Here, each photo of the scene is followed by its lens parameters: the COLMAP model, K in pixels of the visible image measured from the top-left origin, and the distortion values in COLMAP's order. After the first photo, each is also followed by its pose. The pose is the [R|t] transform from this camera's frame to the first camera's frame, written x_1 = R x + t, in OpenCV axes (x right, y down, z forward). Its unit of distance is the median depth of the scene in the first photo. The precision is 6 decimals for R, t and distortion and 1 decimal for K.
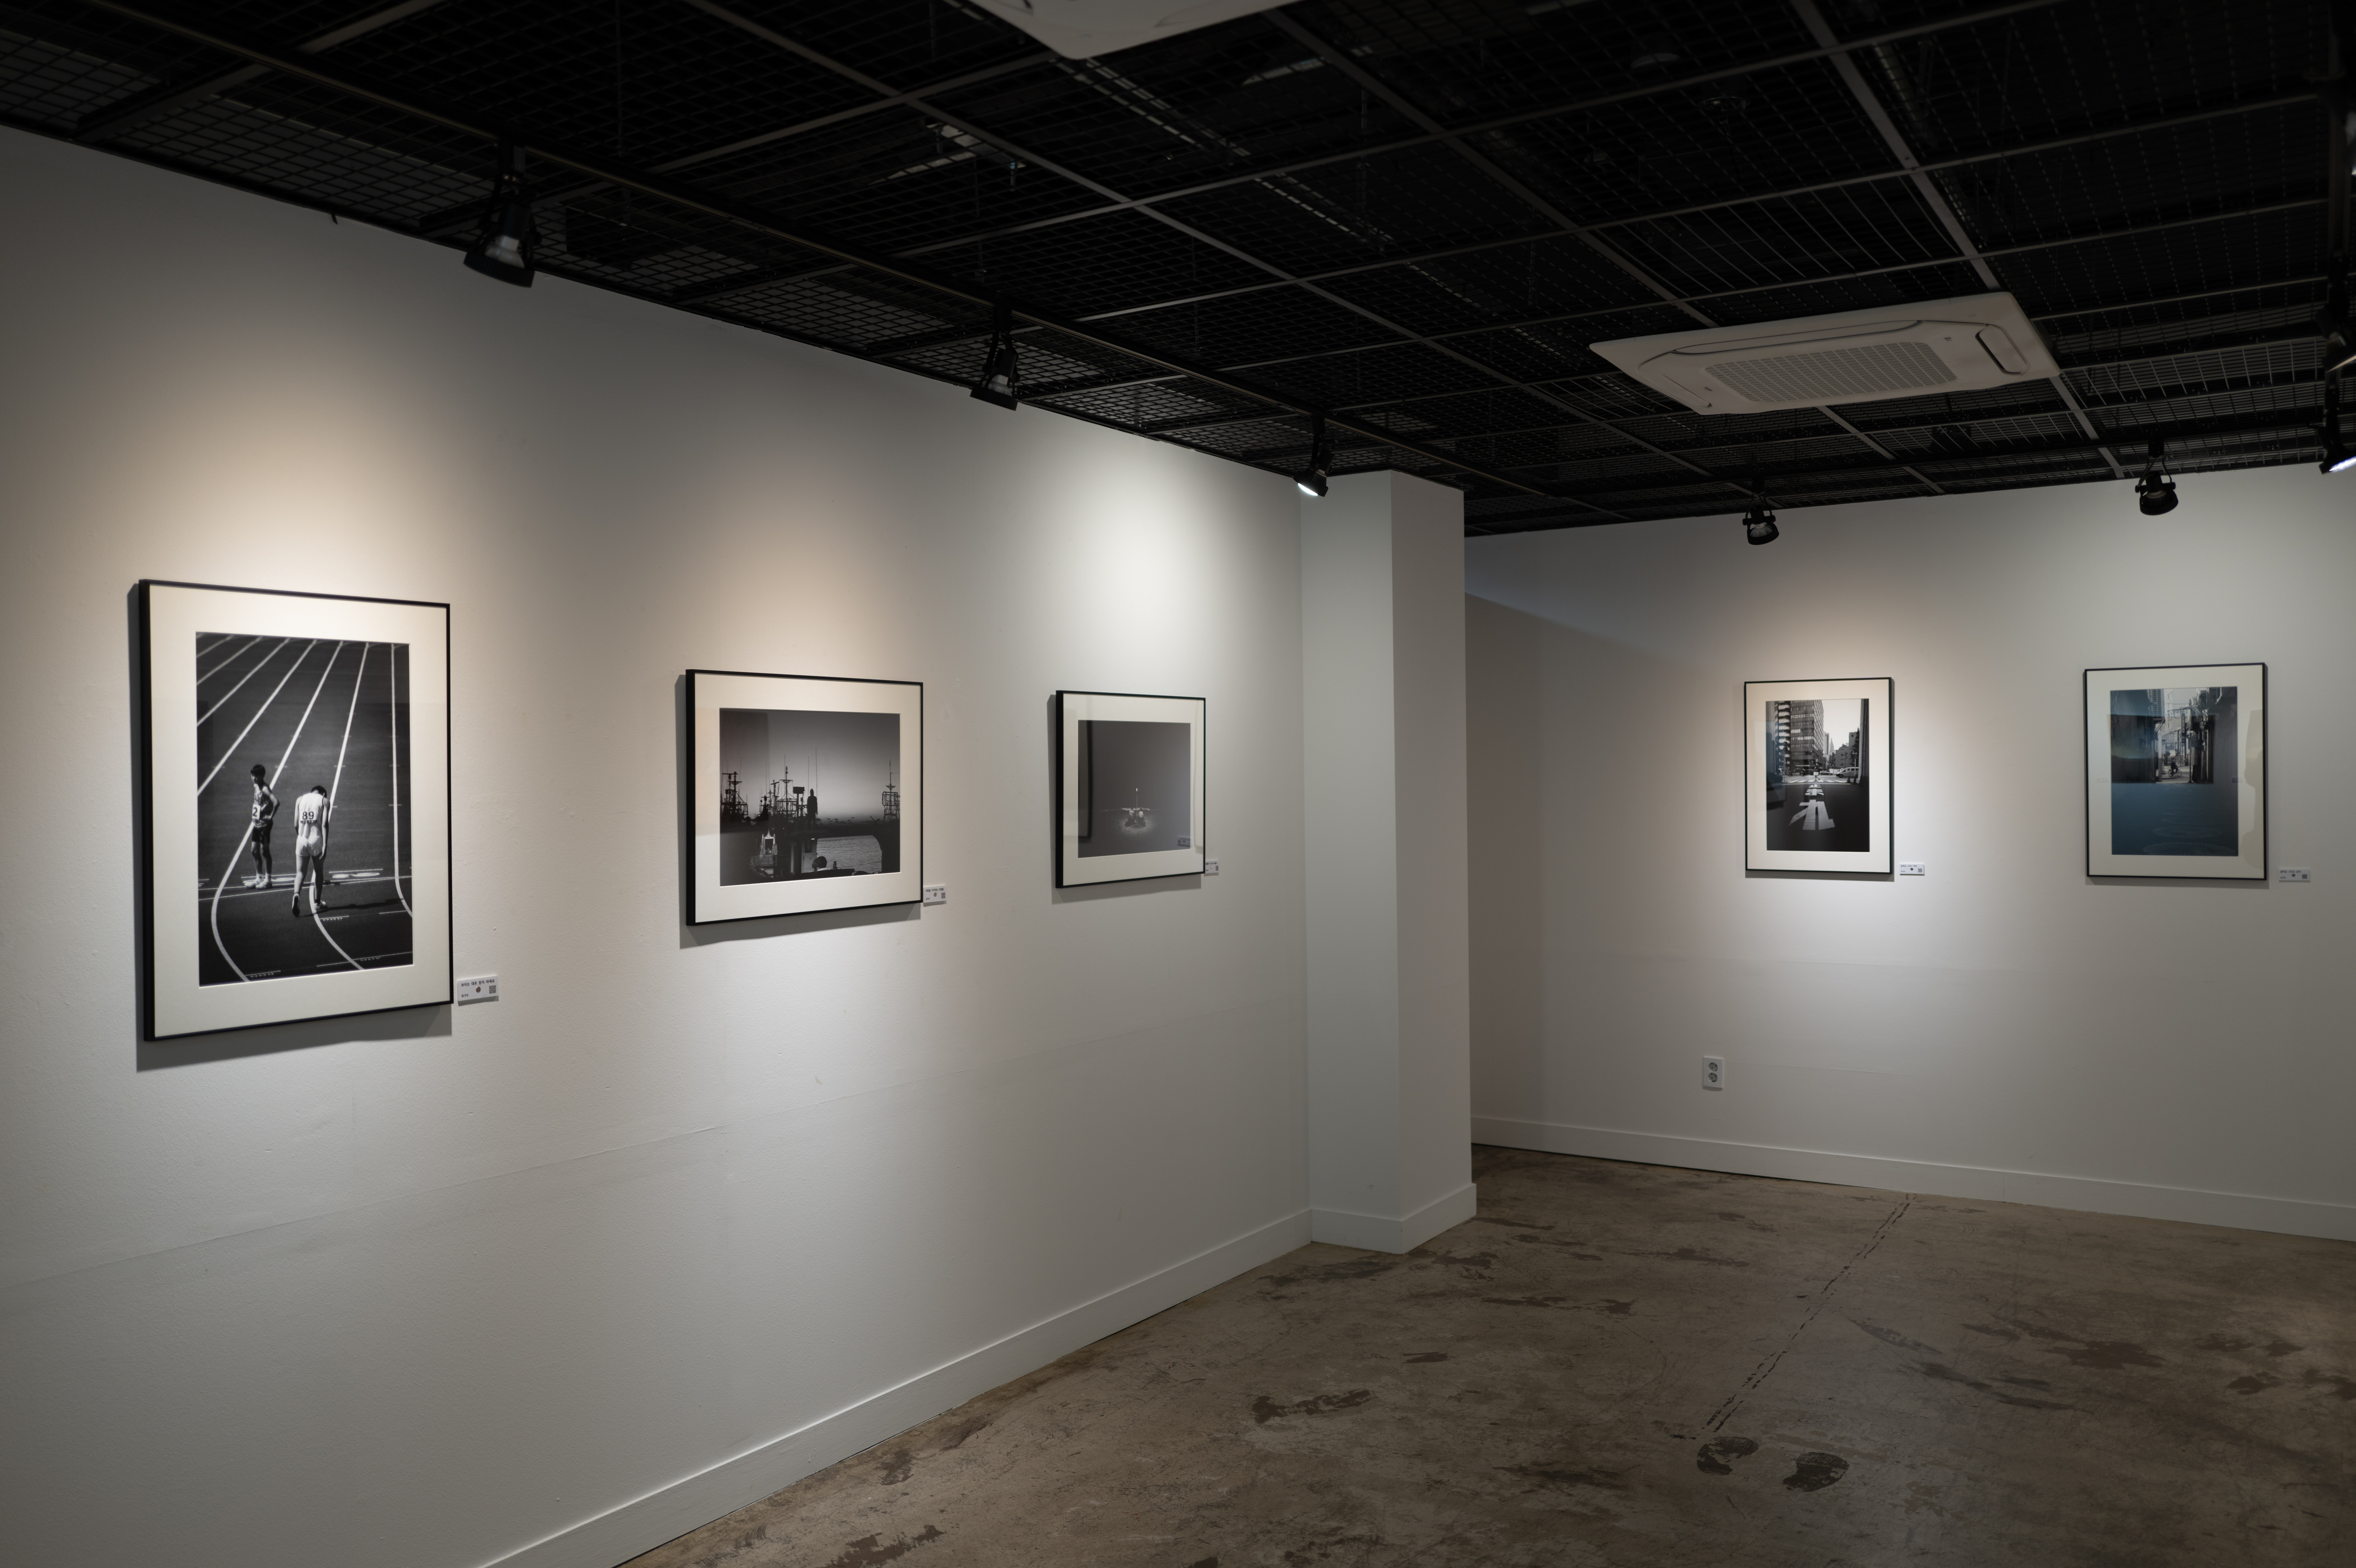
lens RADIAL K [[1795.8, 0, 1174.3], [0, 1795.8, 788.0], [0, 0, 1]] dist [-0.038221, 0.063177]
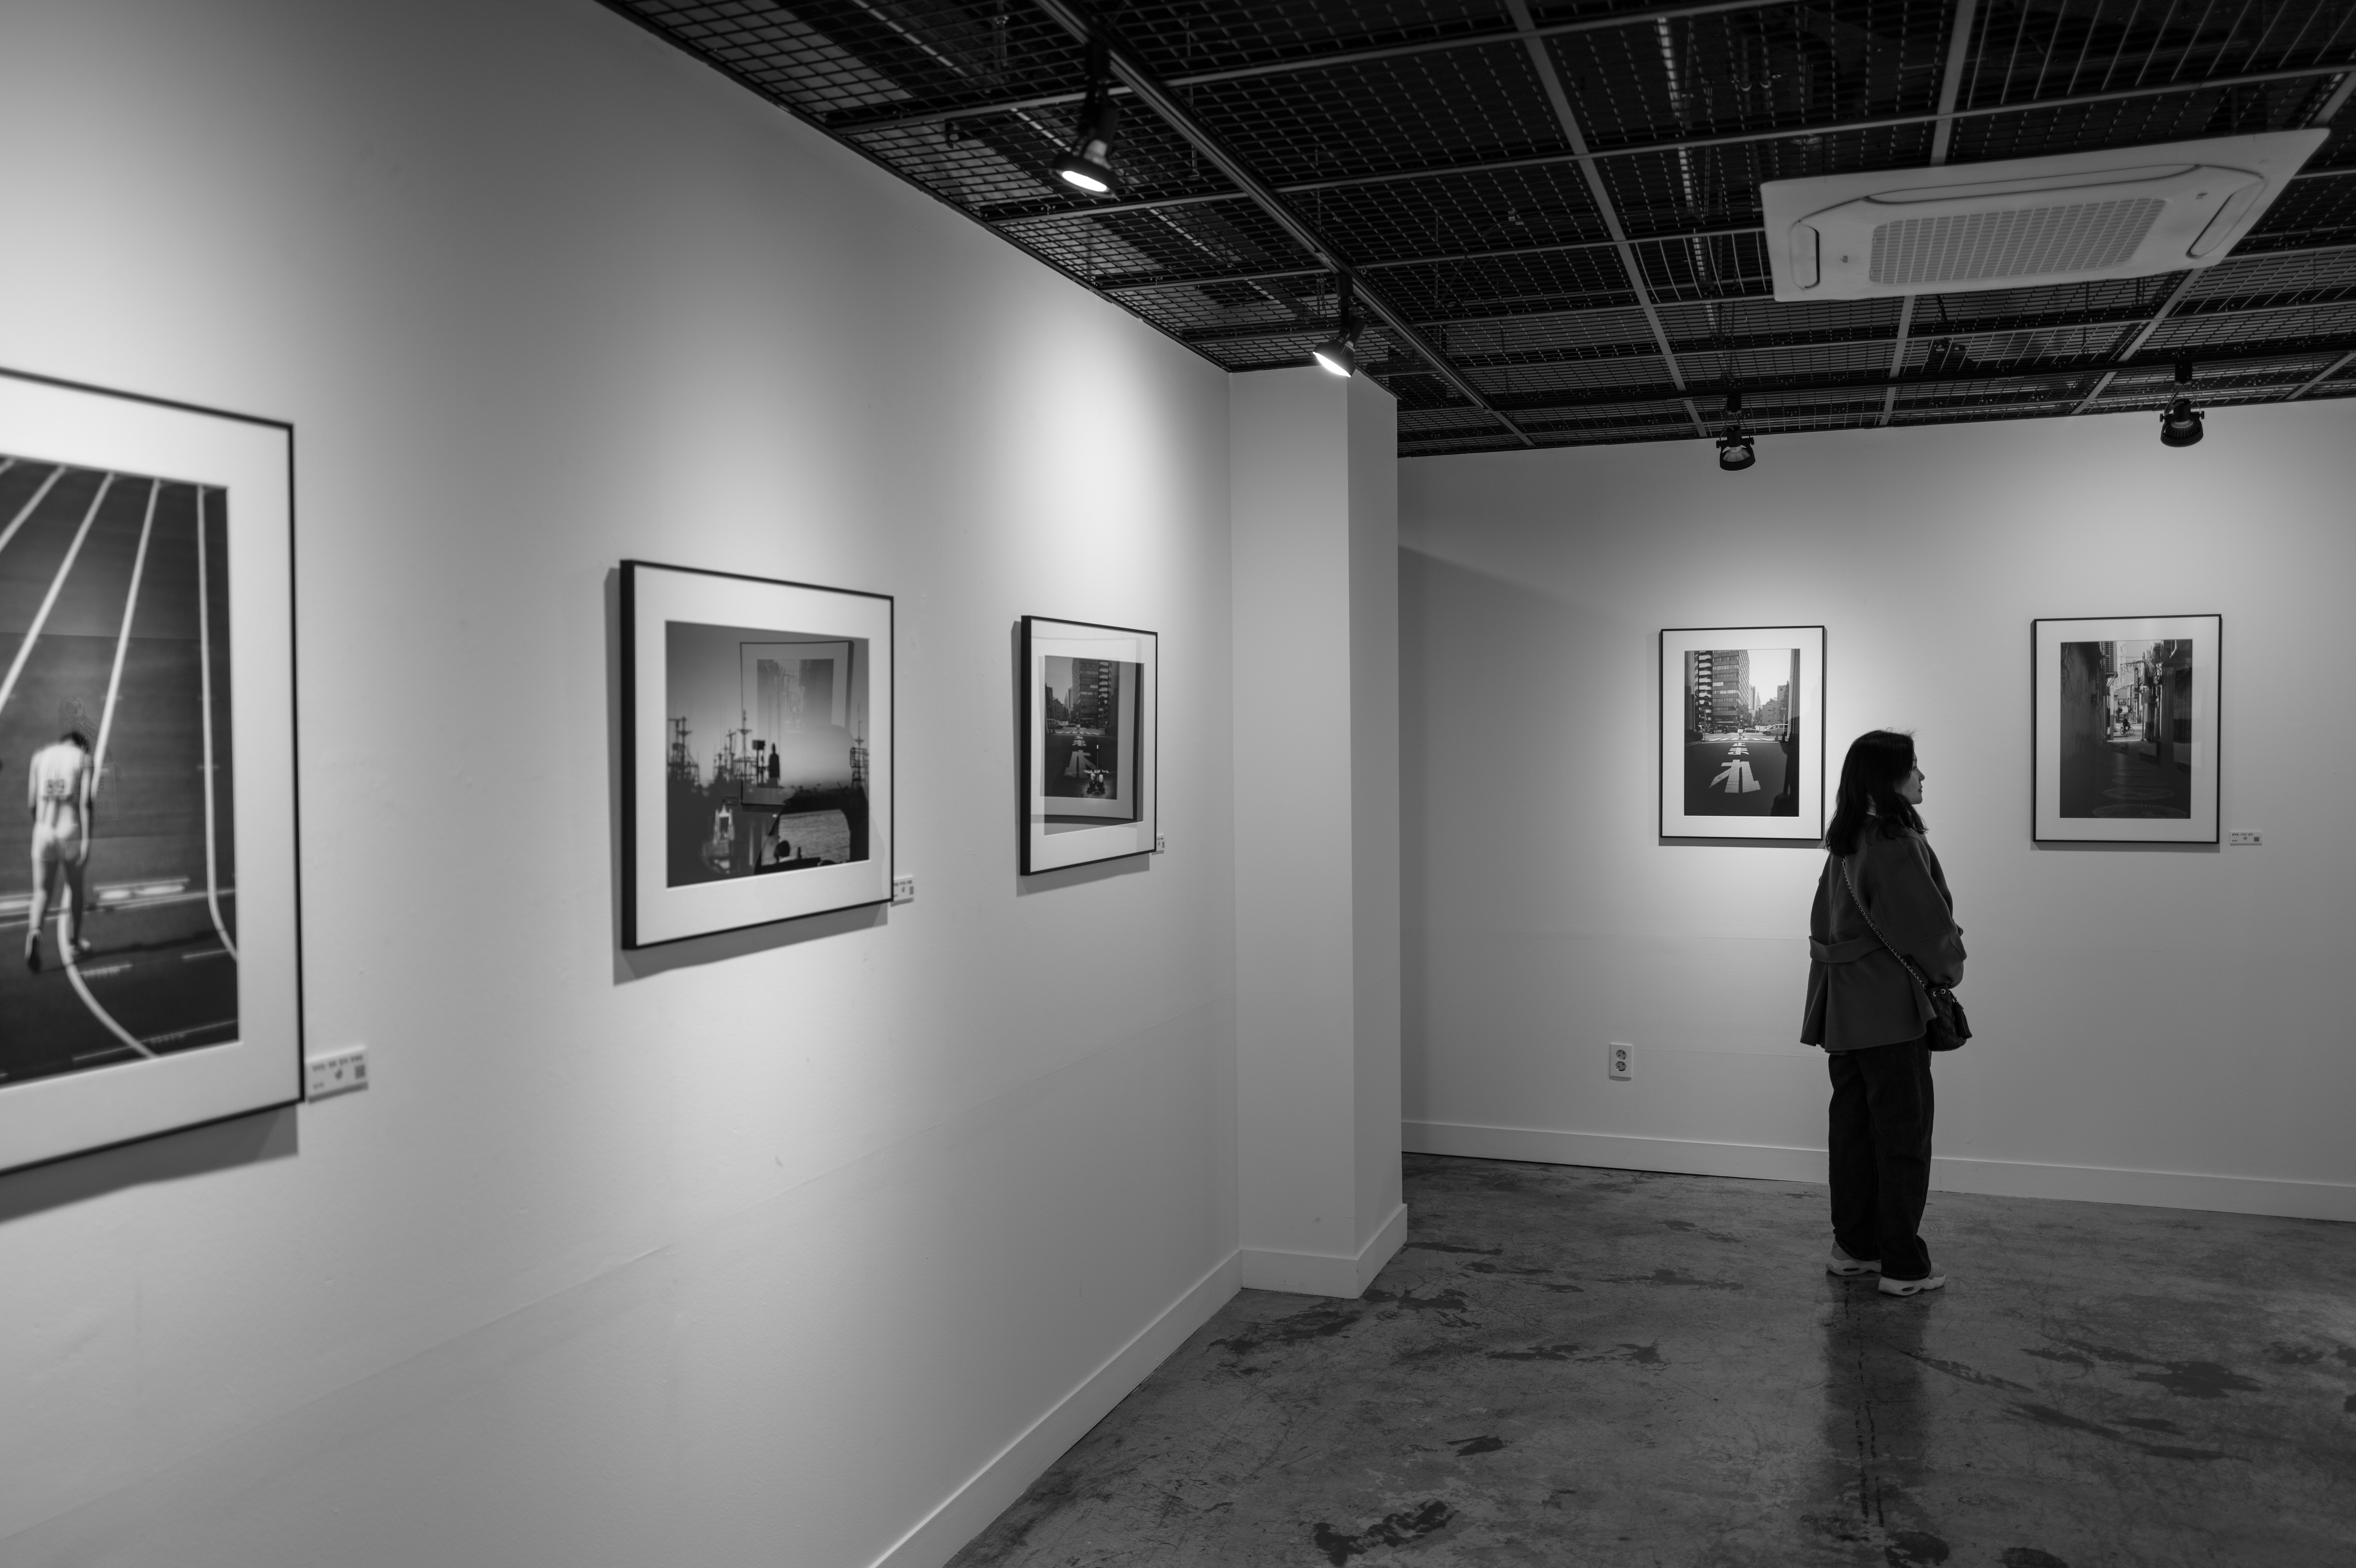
lens RADIAL K [[1795.8, 0, 1185.3], [0, 1795.8, 786.7], [0, 0, 1]] dist [-0.038221, 0.063177]
pose [[0.974556, -0.004479, 0.224101, -0.165448], [-0.000012, 0.999799, 0.020035, 0.002728], [-0.224146, -0.019528, 0.974360, 0.238151]]
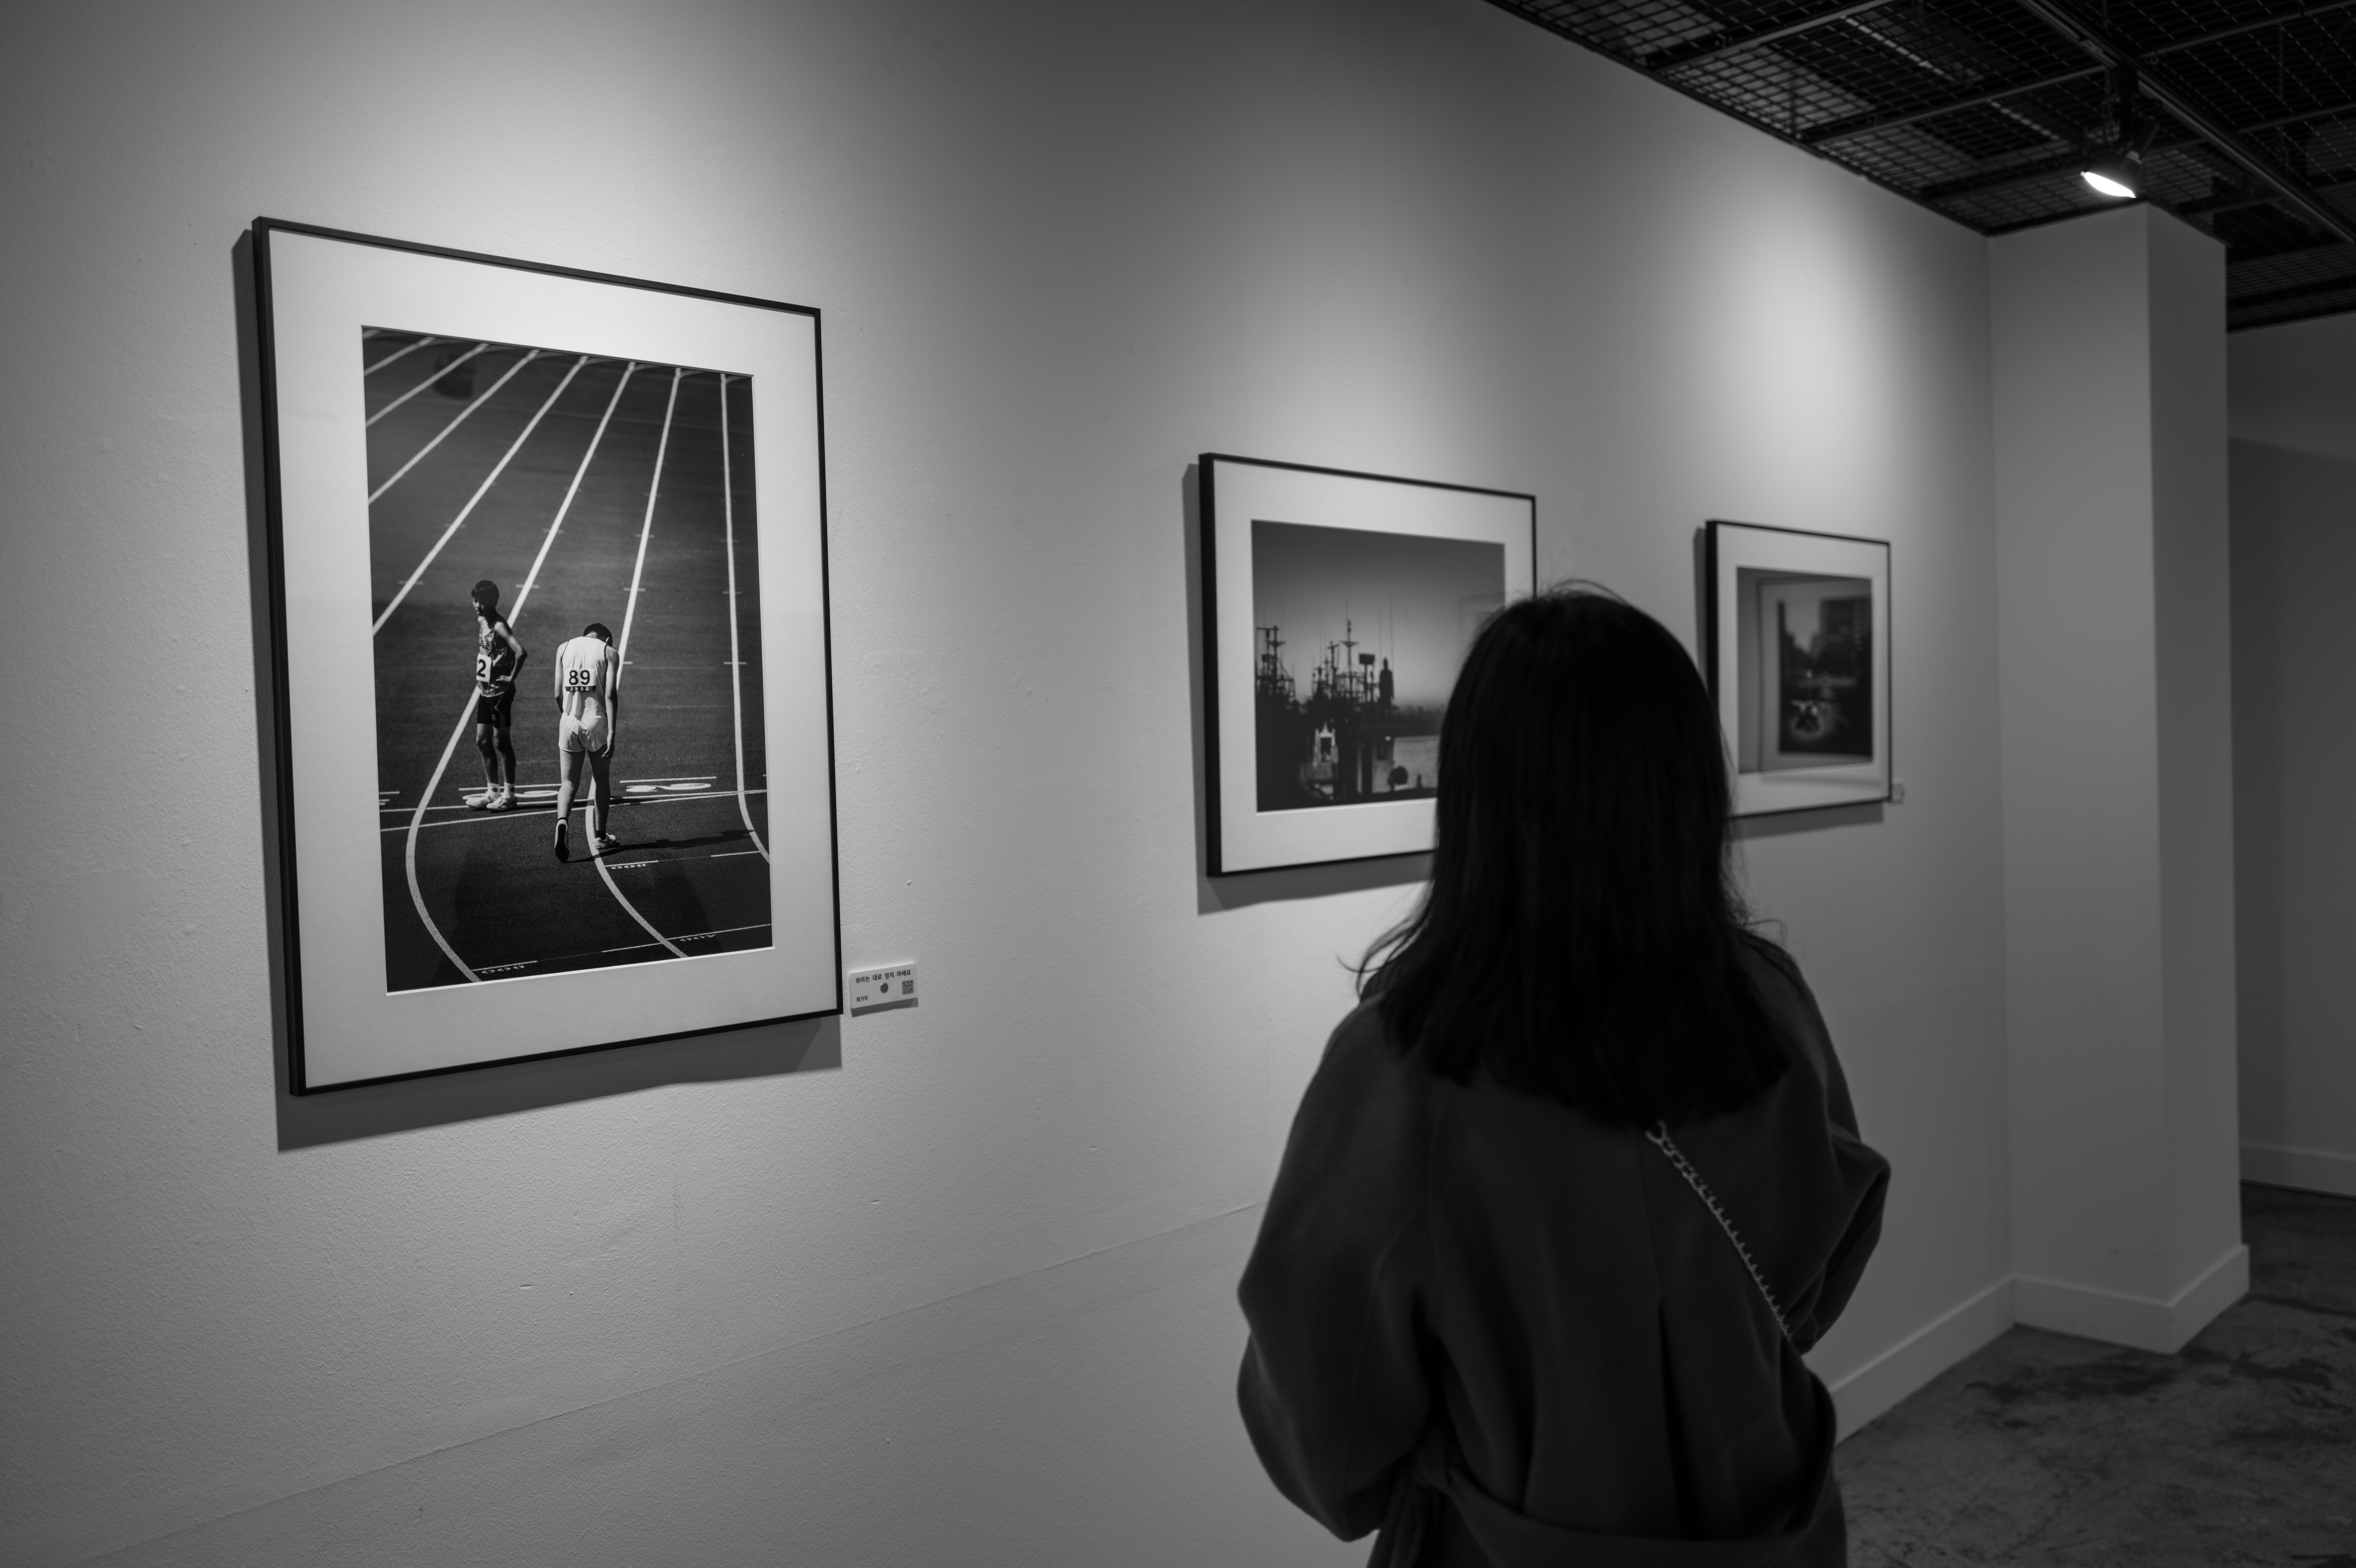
lens RADIAL K [[1795.8, 0, 1178.0], [0, 1795.8, 789.8], [0, 0, 1]] dist [-0.038221, 0.063177]
pose [[0.978025, -0.014417, -0.207988, -0.117615], [0.019678, 0.999536, 0.023249, 0.024845], [0.207556, -0.026831, 0.977855, 0.306268]]
